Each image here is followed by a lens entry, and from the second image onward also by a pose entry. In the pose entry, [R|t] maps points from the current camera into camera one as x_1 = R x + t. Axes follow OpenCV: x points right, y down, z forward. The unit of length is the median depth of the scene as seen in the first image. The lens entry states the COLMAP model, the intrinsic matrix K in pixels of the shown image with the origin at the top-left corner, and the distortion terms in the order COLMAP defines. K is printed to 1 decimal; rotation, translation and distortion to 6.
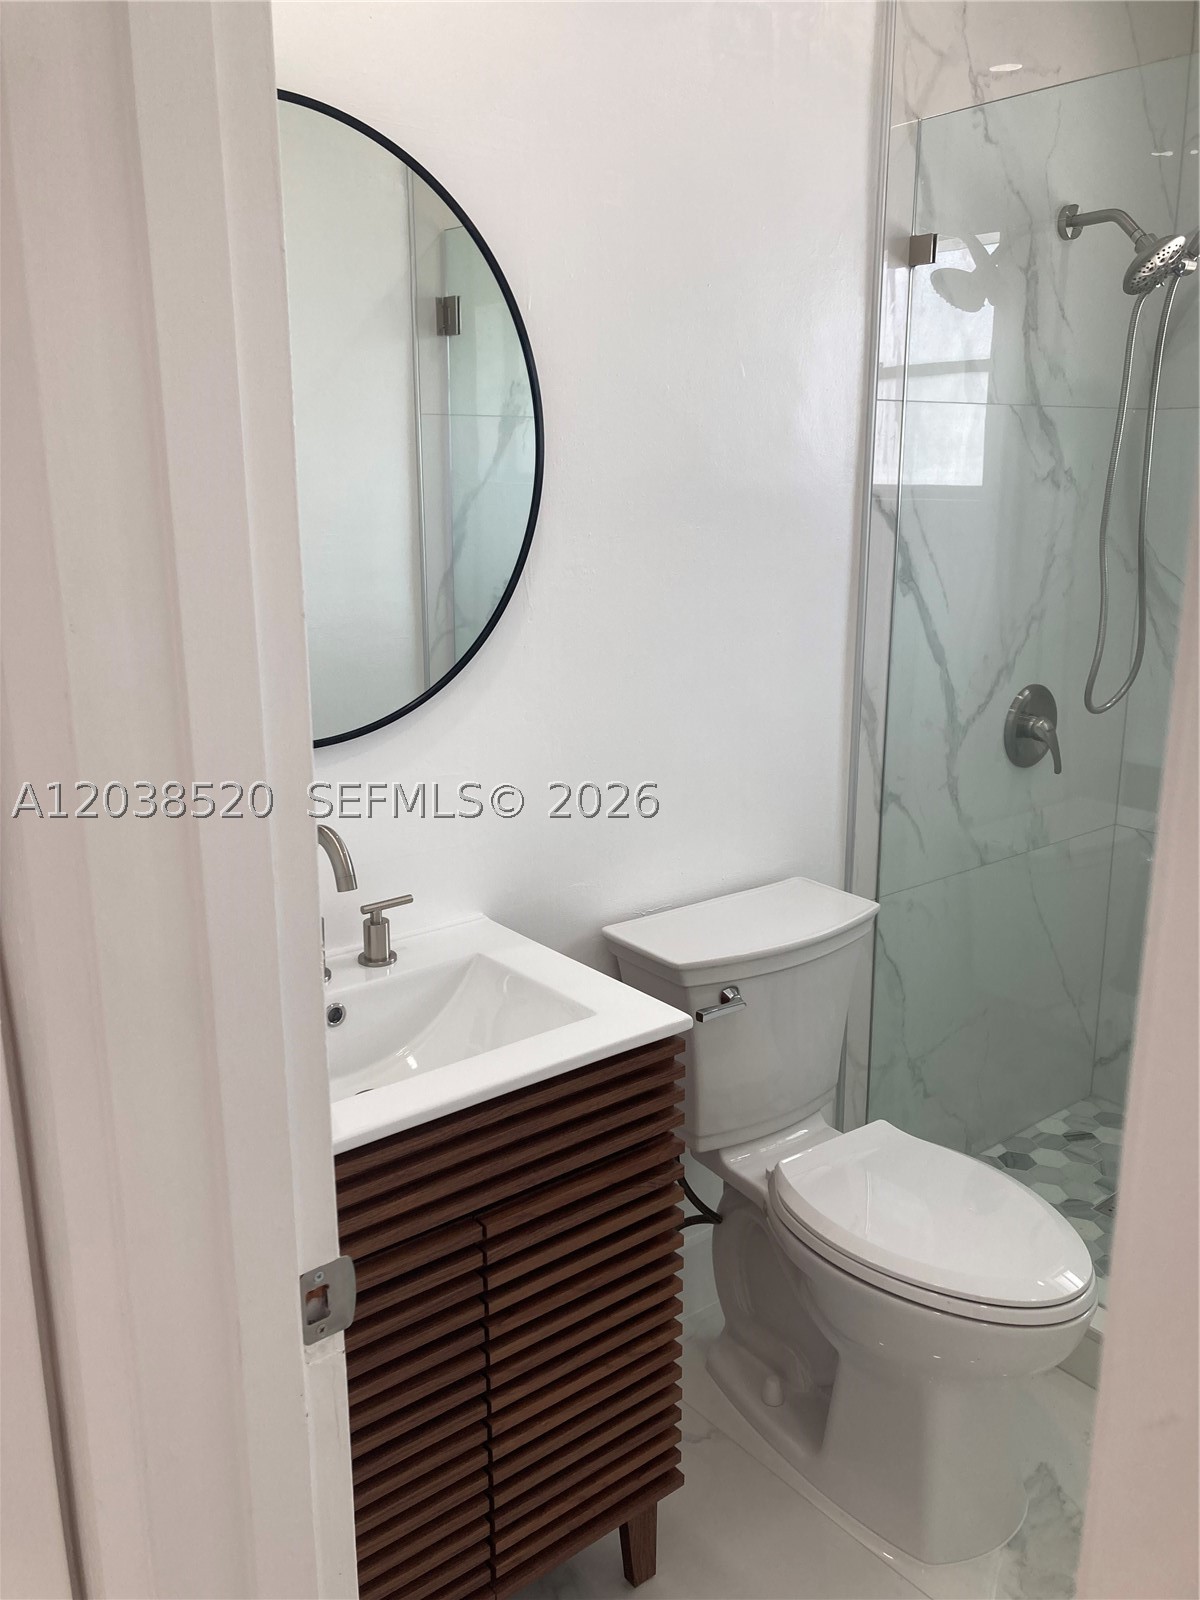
lens RADIAL K [[1312.9, 0, 601.7], [0, 1312.9, 796.1], [0, 0, 1]] dist [0.015819, 0.012439]
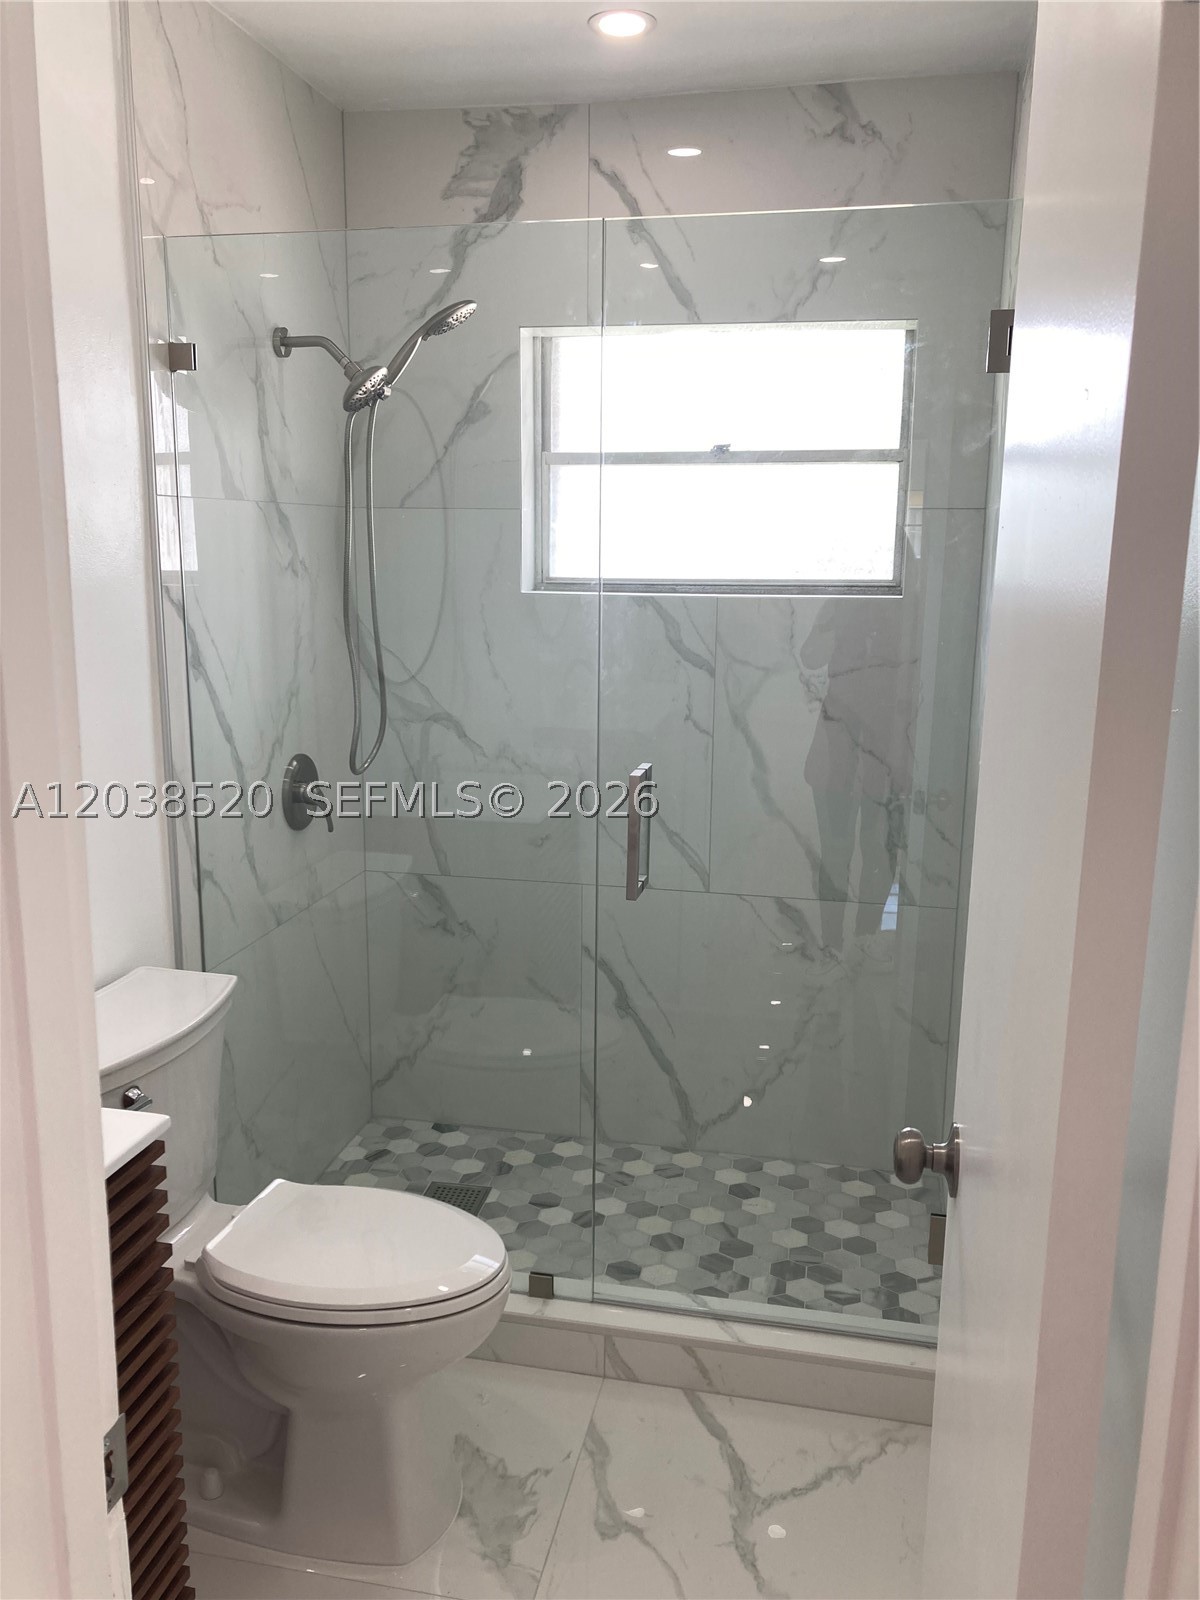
lens RADIAL K [[1300.6, 0, 600.2], [0, 1300.6, 796.2], [0, 0, 1]] dist [0.026355, -0.016343]
pose [[0.771387, -0.111996, 0.626434, -0.176775], [0.144174, 0.989552, -0.000618, -0.014684], [-0.619820, 0.090792, 0.779474, 0.005159]]
